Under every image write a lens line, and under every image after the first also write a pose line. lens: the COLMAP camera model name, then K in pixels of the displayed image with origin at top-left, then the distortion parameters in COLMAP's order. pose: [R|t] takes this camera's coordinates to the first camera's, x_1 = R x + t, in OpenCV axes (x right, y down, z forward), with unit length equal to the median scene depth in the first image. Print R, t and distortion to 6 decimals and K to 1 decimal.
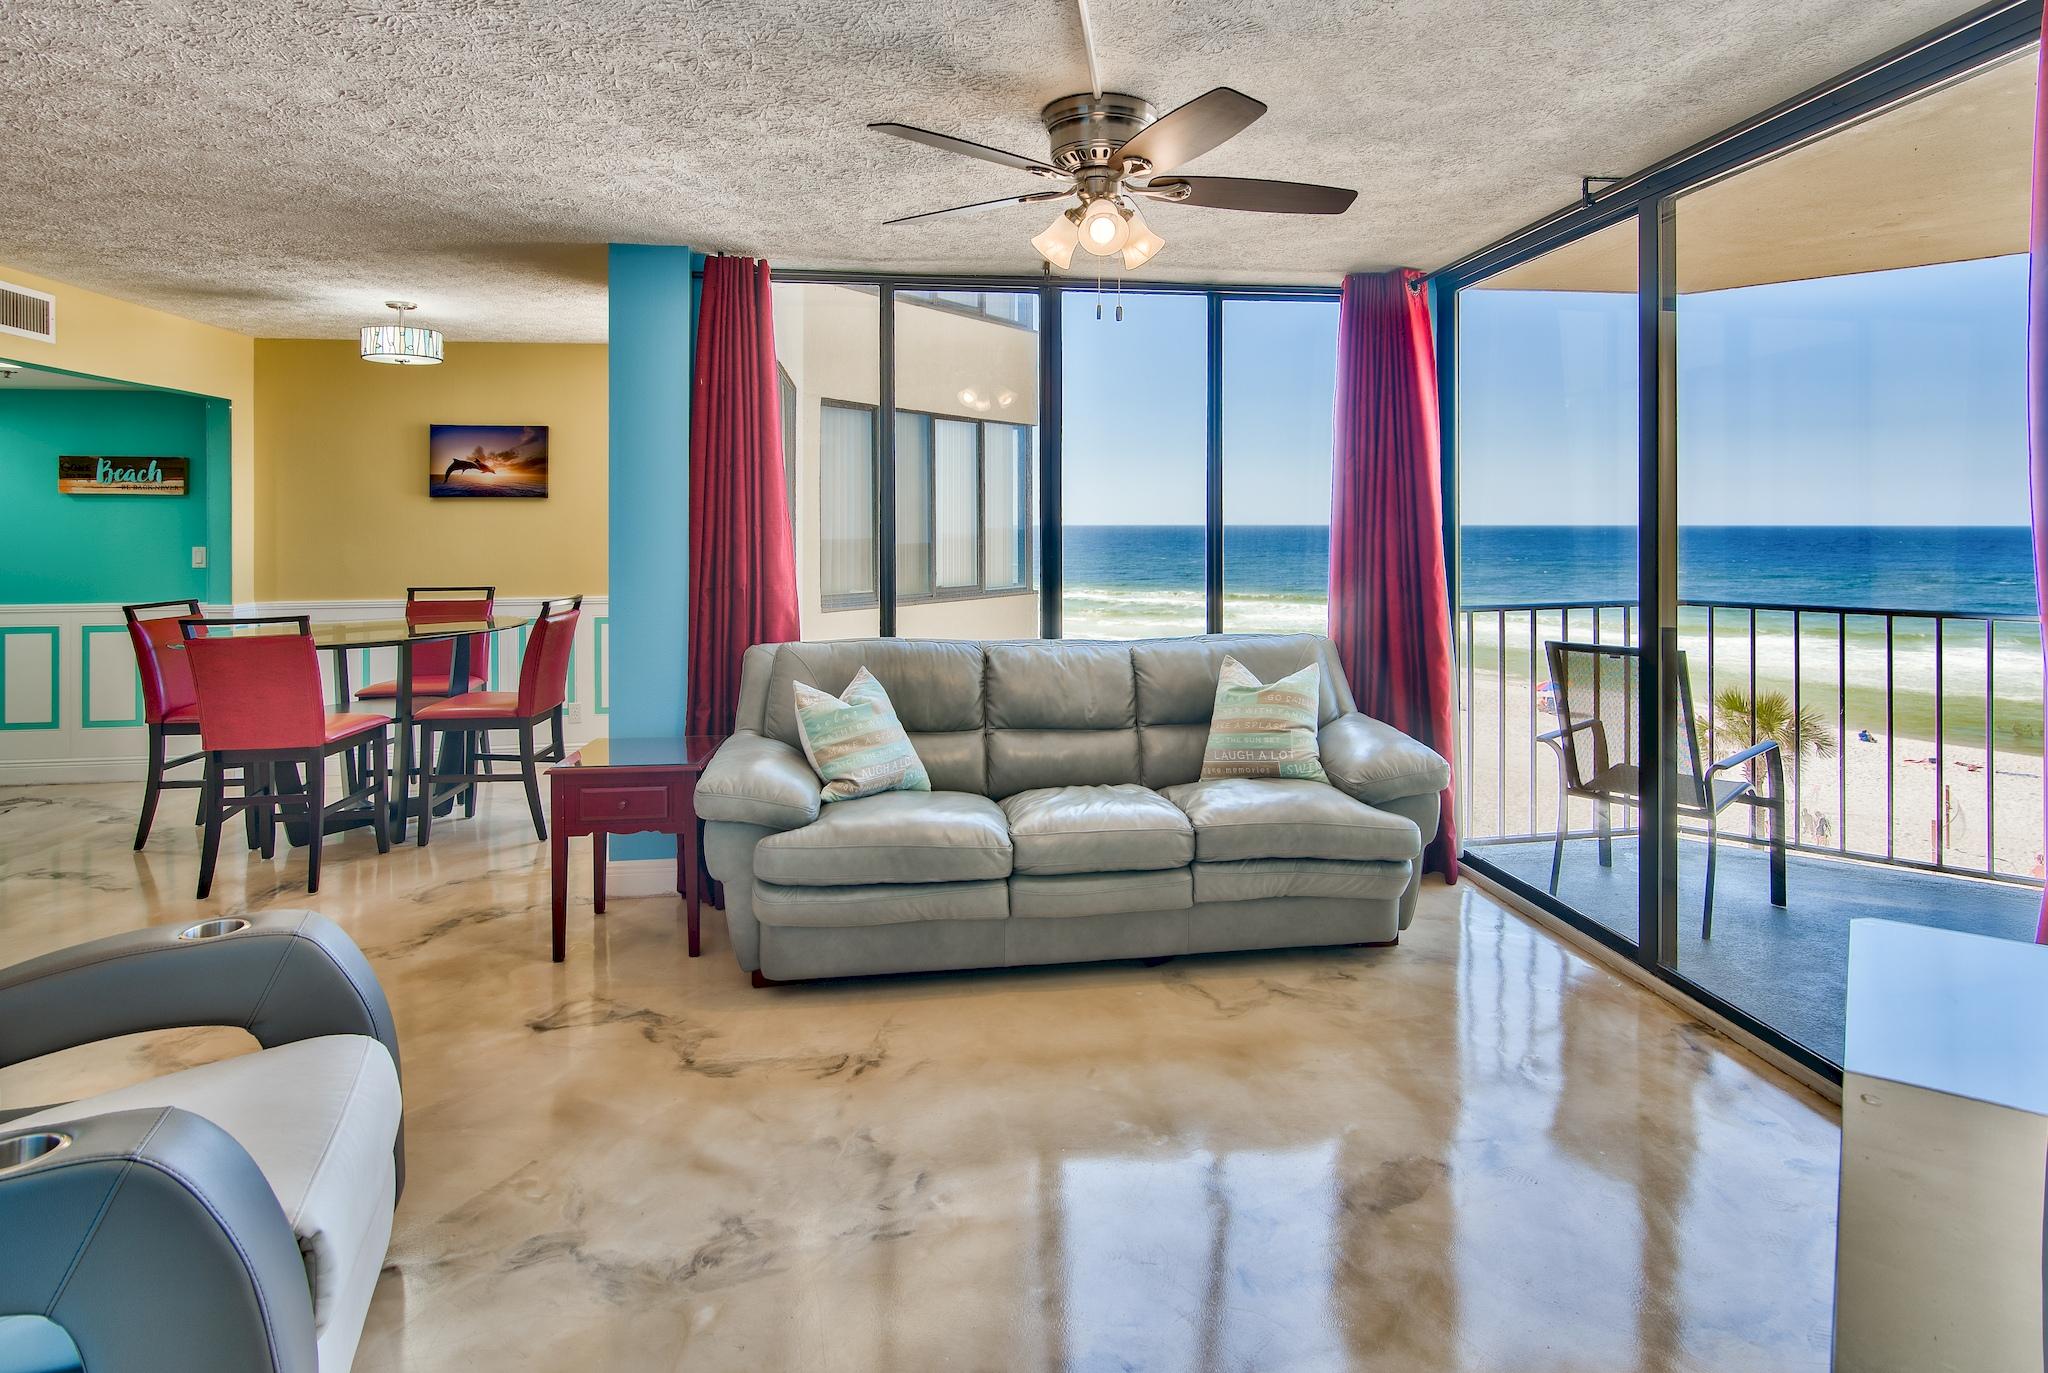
lens RADIAL K [[1036.2, 0, 1037.0], [0, 1036.2, 518.6], [0, 0, 1]] dist [-0.002451, -0.000069]
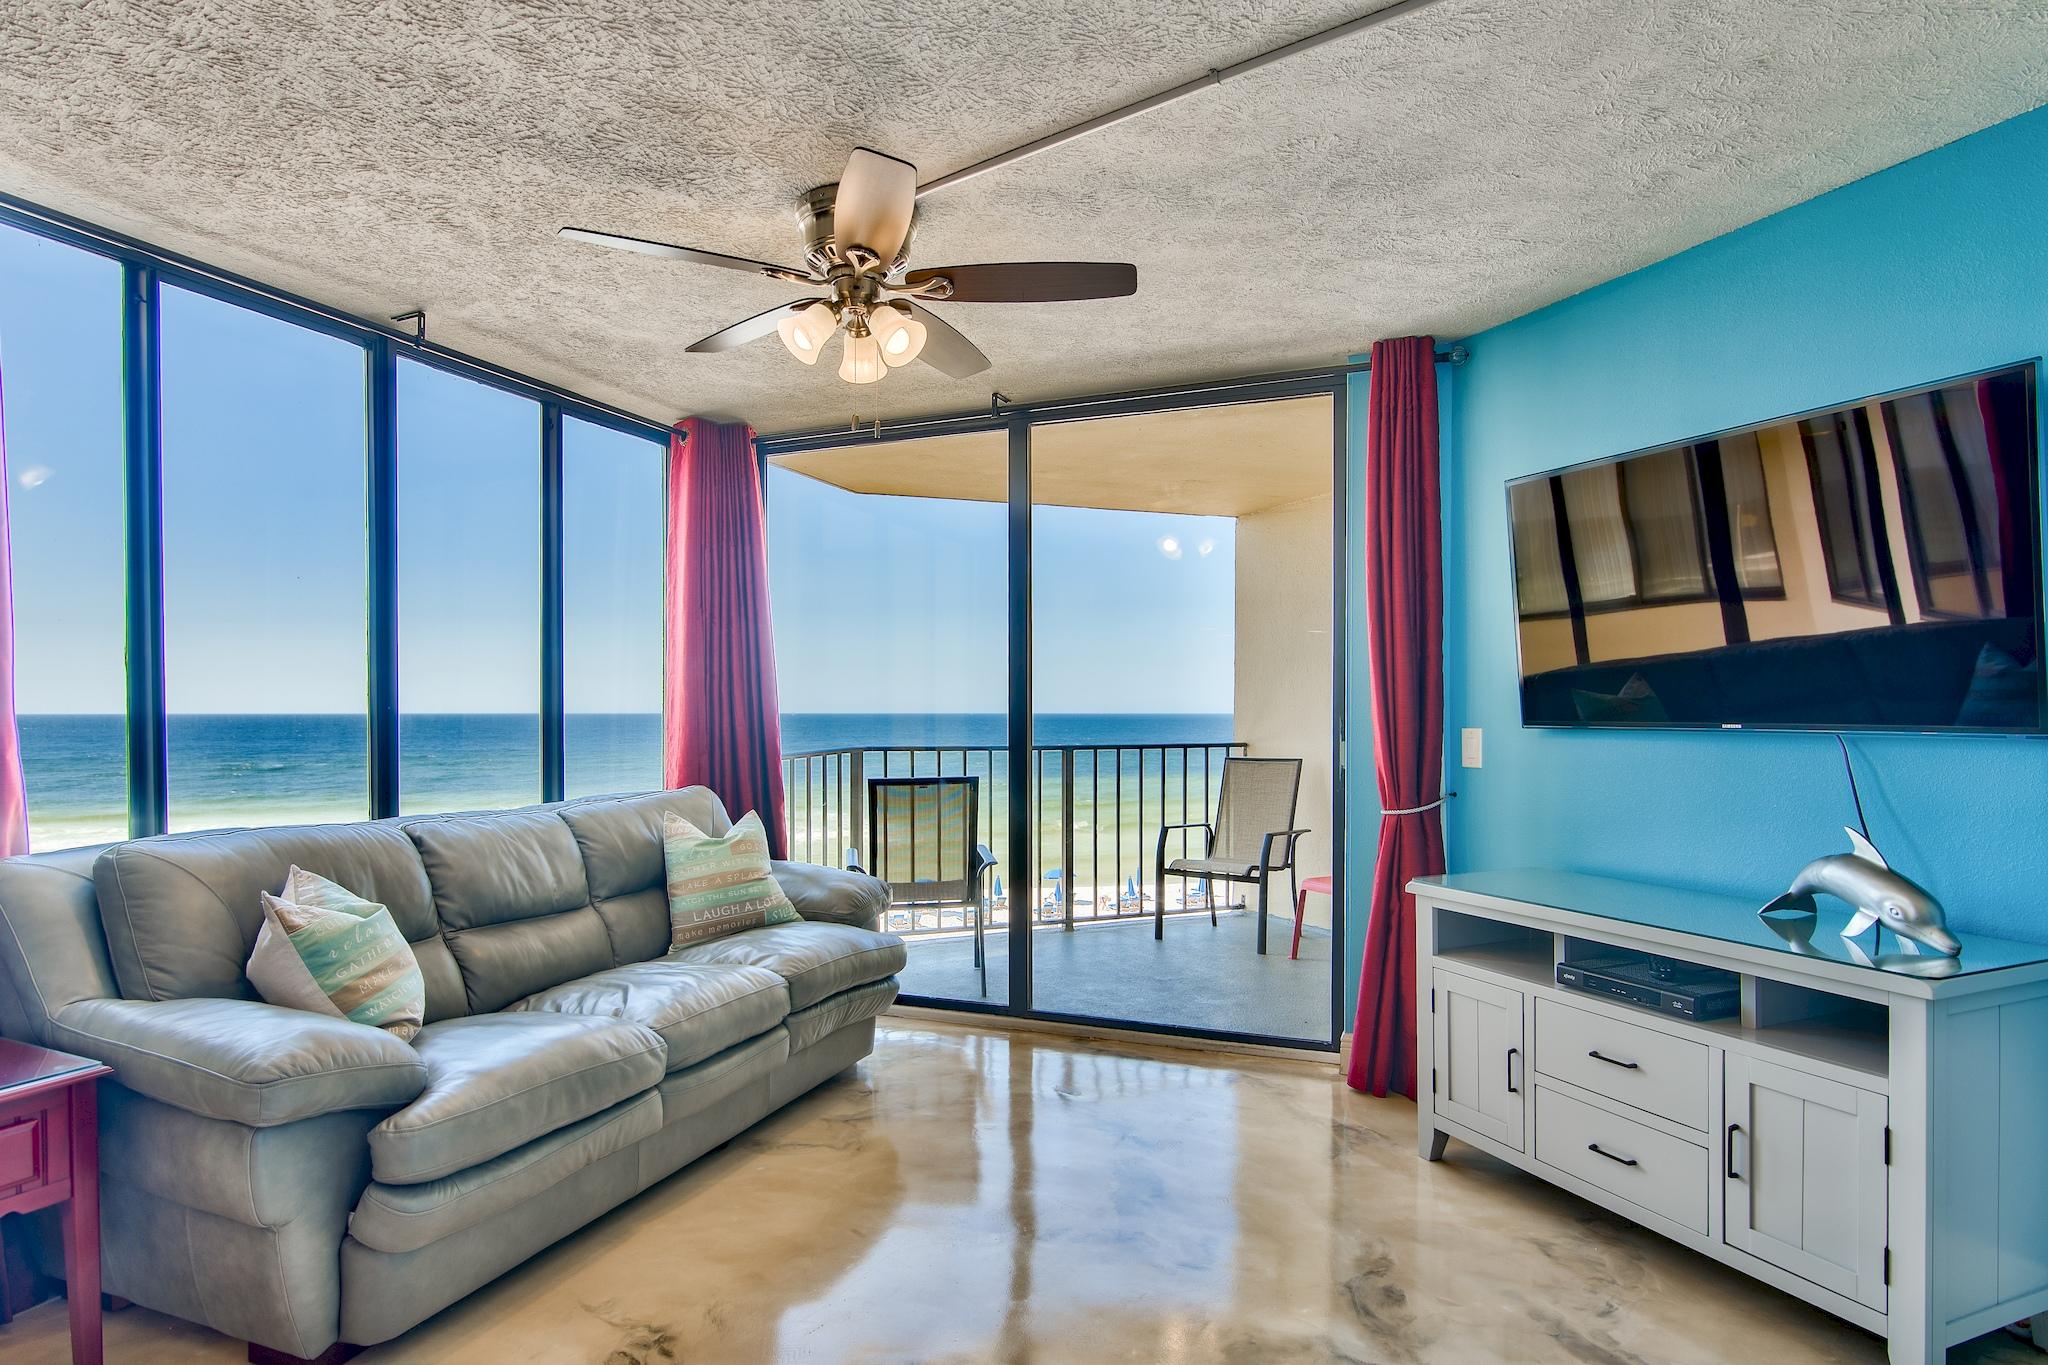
lens RADIAL K [[1105.7, 0, 984.4], [0, 1105.7, 730.2], [0, 0, 1]] dist [-0.002247, 0.000588]
pose [[0.521367, -0.014776, 0.853205, -0.491477], [-0.006925, 0.999744, 0.021546, 0.036953], [-0.853304, -0.017142, 0.521131, 0.251561]]
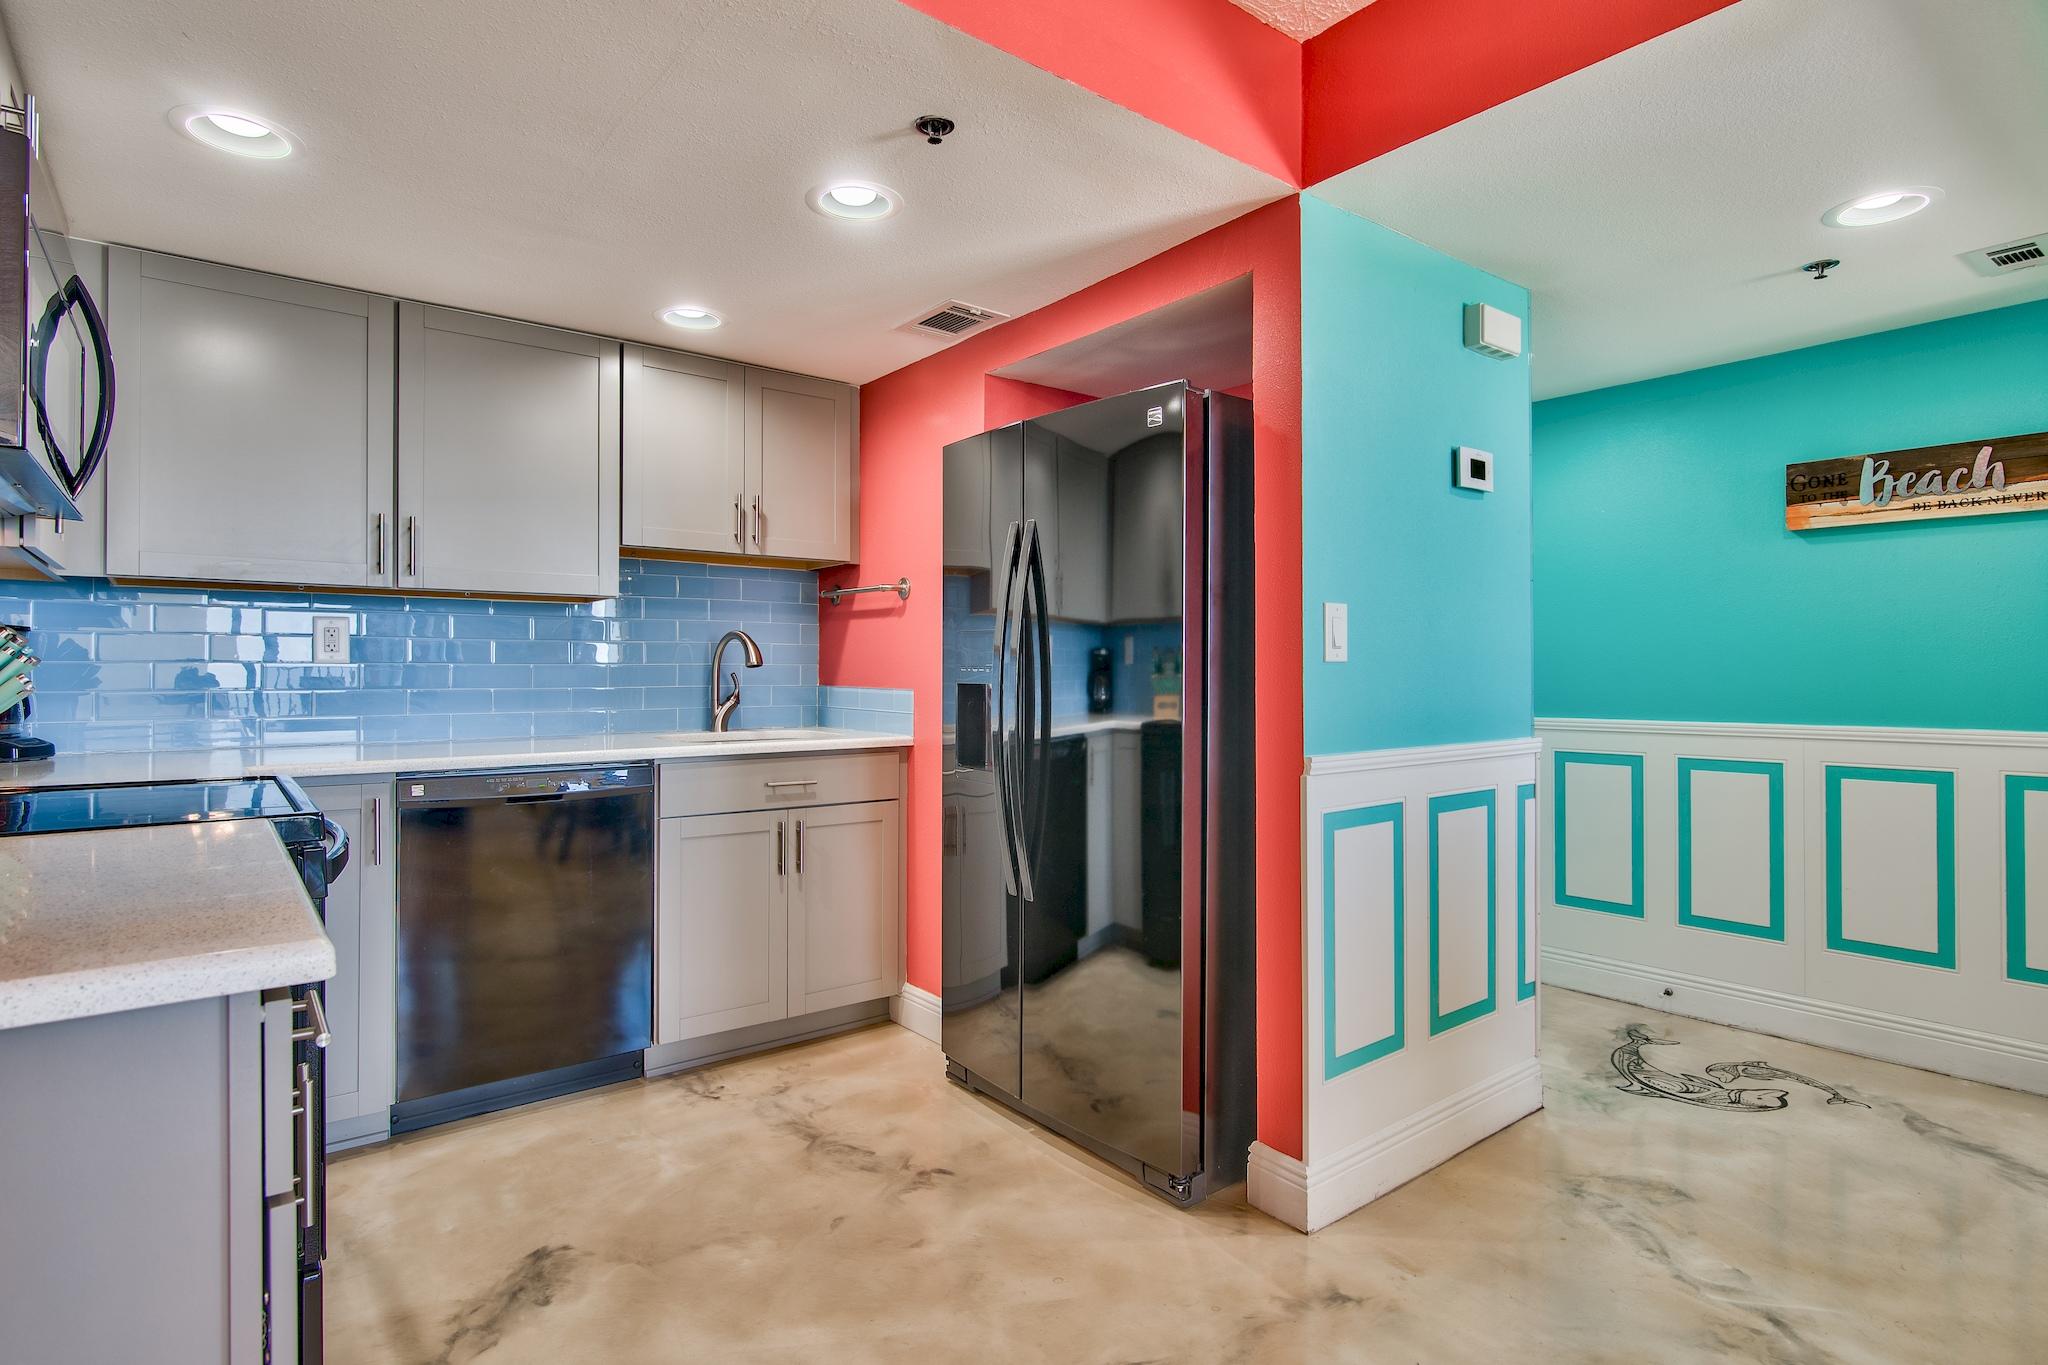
lens RADIAL K [[1036.2, 0, 1060.5], [0, 1036.2, 672.8], [0, 0, 1]] dist [-0.002451, -0.000069]
pose [[0.506215, -0.001933, -0.862405, -0.926595], [0.005308, 0.999986, 0.000874, 0.072781], [0.862391, -0.005021, 0.506218, 0.511649]]
